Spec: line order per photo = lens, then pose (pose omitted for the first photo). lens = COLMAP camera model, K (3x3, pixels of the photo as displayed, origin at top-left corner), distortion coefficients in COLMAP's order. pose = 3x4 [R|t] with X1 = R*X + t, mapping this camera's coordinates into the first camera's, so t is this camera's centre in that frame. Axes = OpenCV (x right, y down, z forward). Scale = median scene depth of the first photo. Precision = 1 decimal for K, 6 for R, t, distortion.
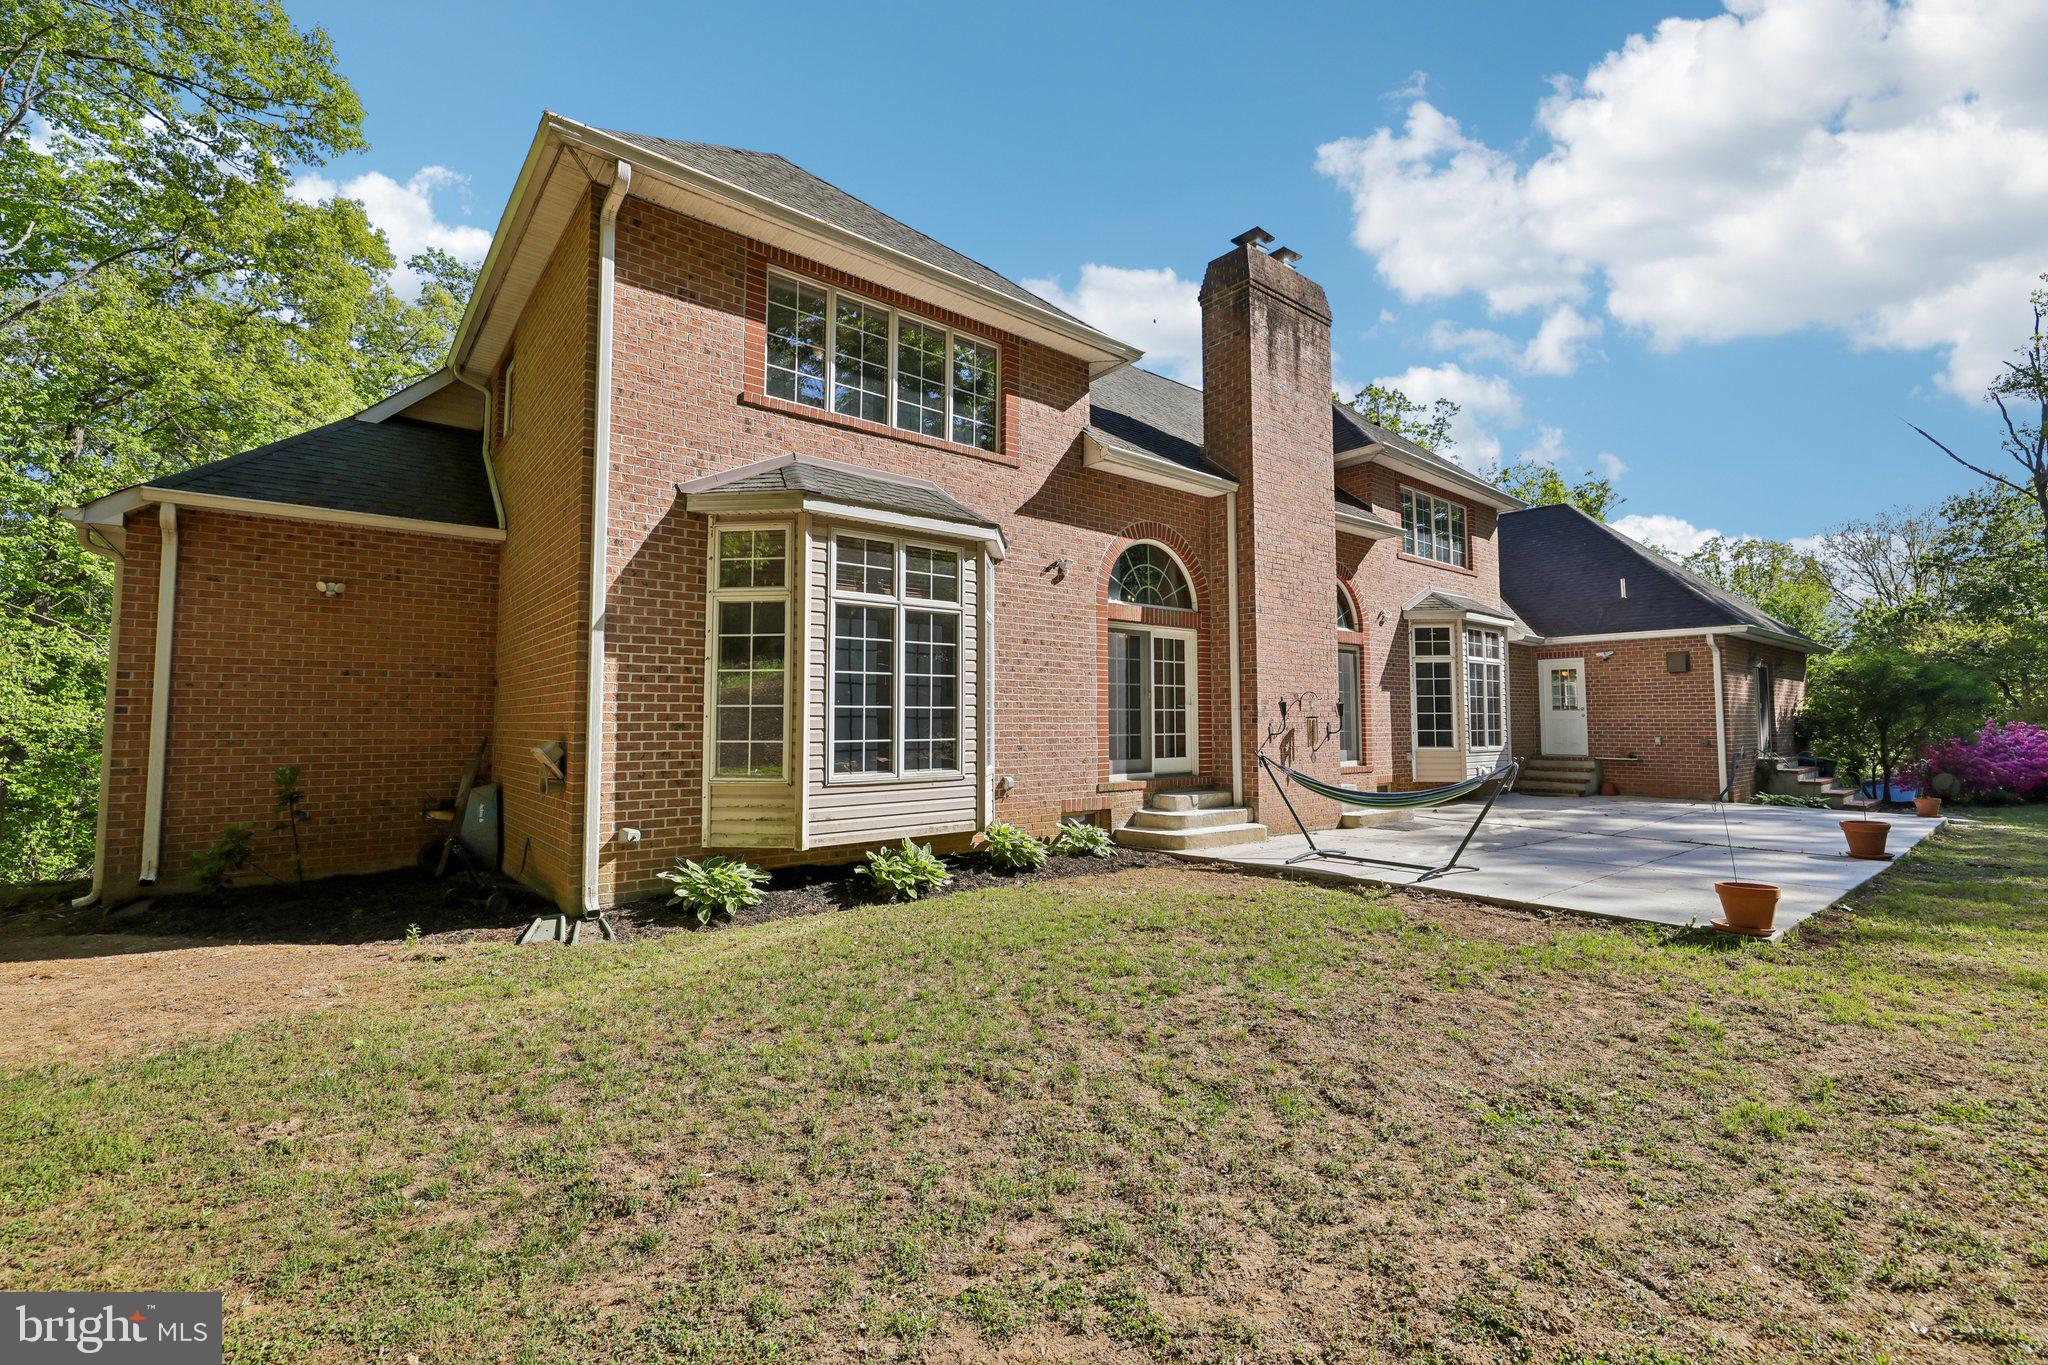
lens RADIAL K [[885.1, 0, 1015.2], [0, 885.1, 673.8], [0, 0, 1]] dist [-0.001750, 0.000427]
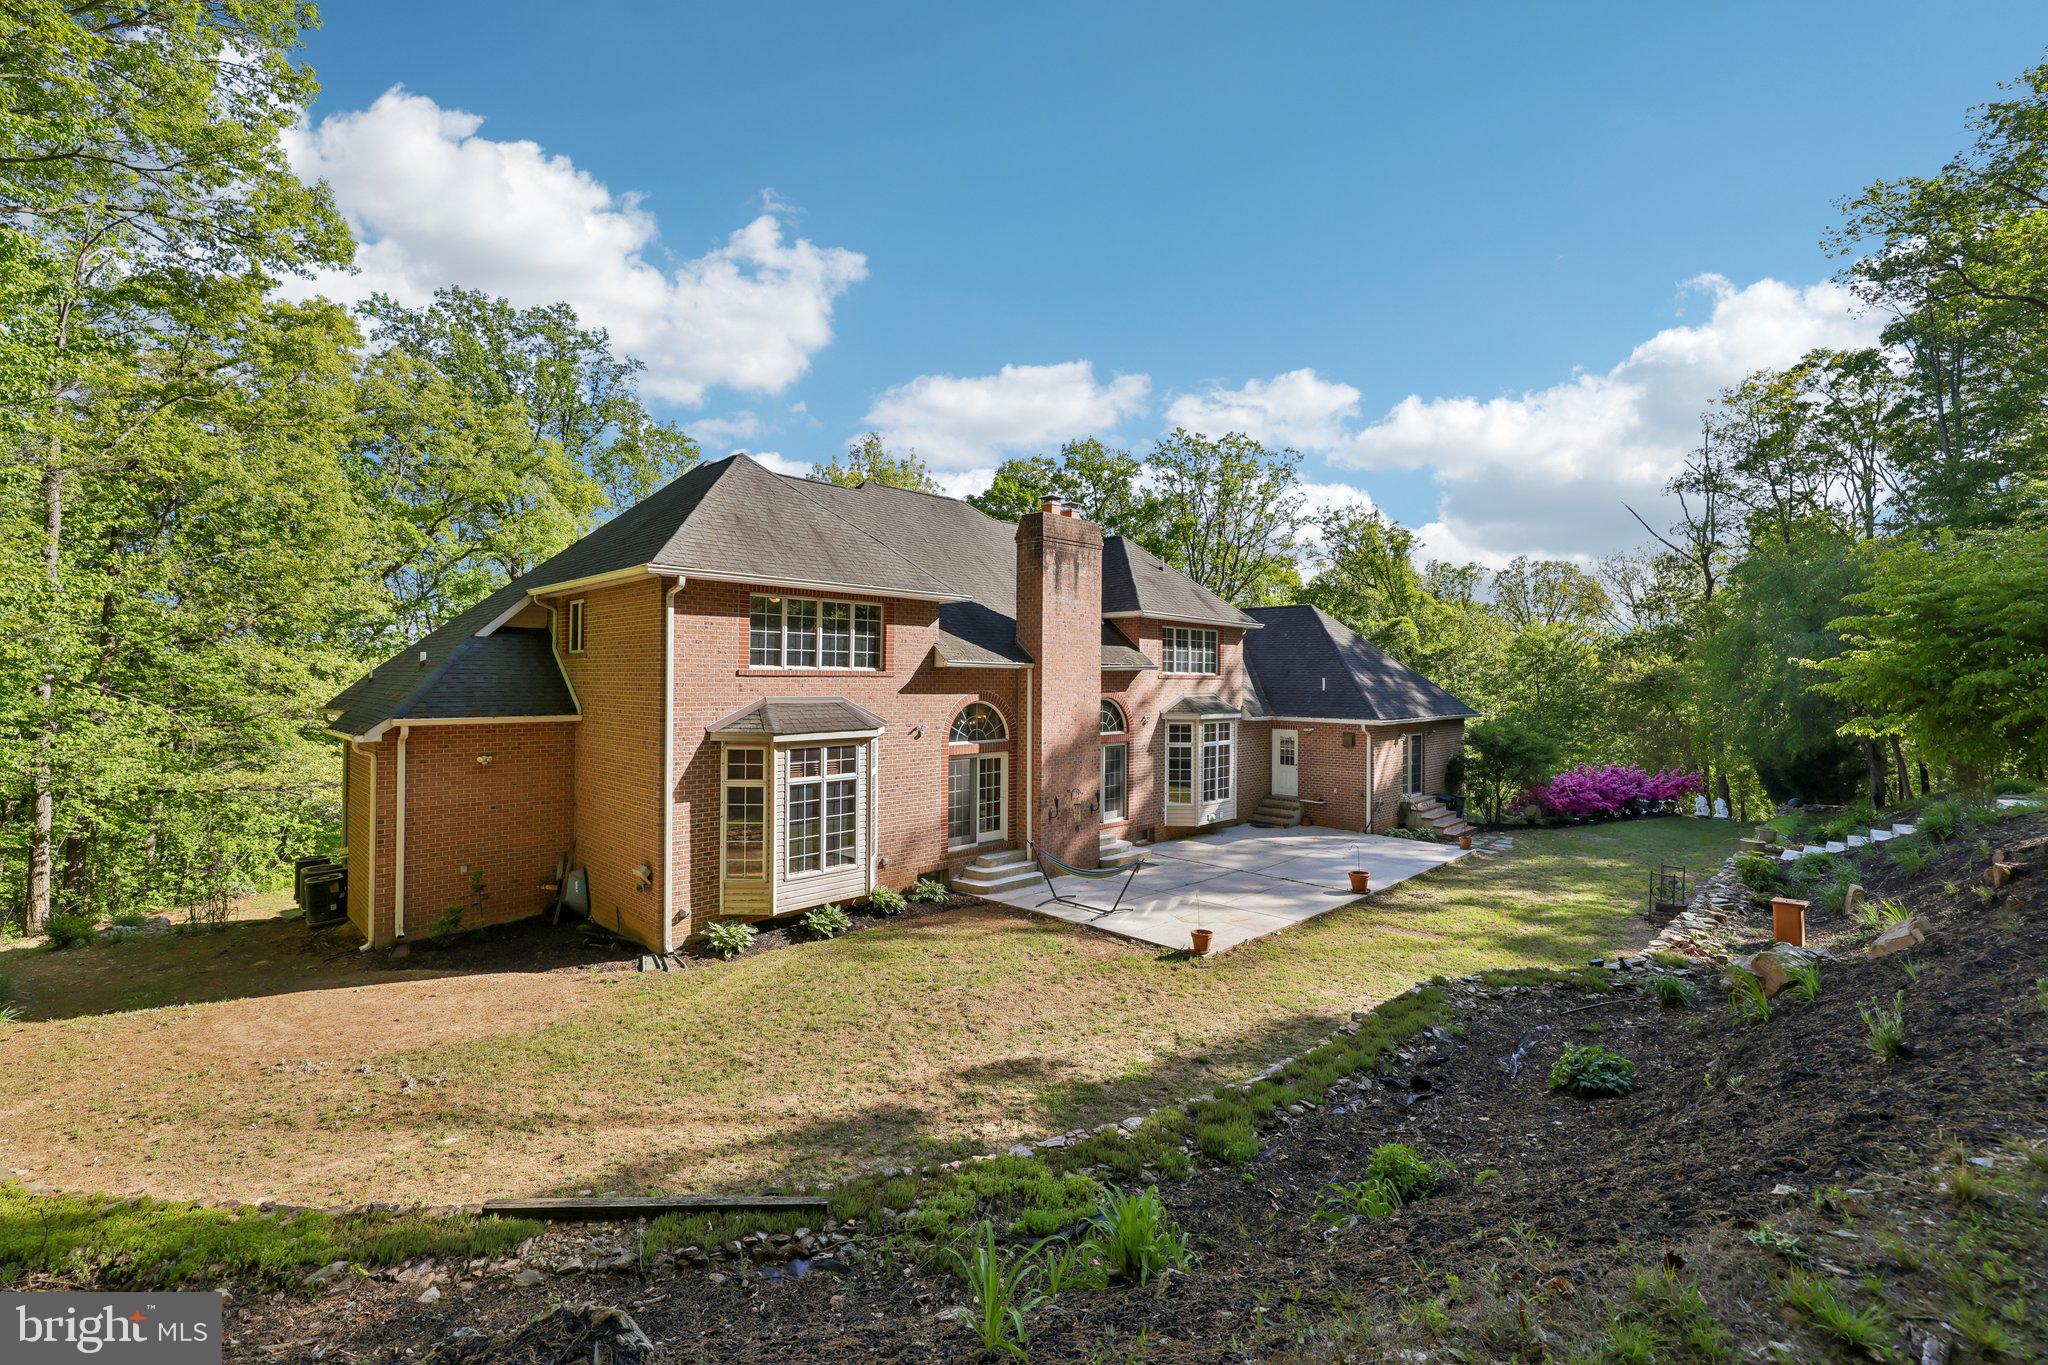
lens RADIAL K [[860.0, 0, 1026.5], [0, 860.0, 685.2], [0, 0, 1]] dist [-0.003636, 0.000701]
pose [[0.993591, 0.009354, 0.112651, 0.089026], [-0.015343, 0.998508, 0.052410, -0.380913], [-0.111992, -0.053803, 0.992251, -0.842874]]
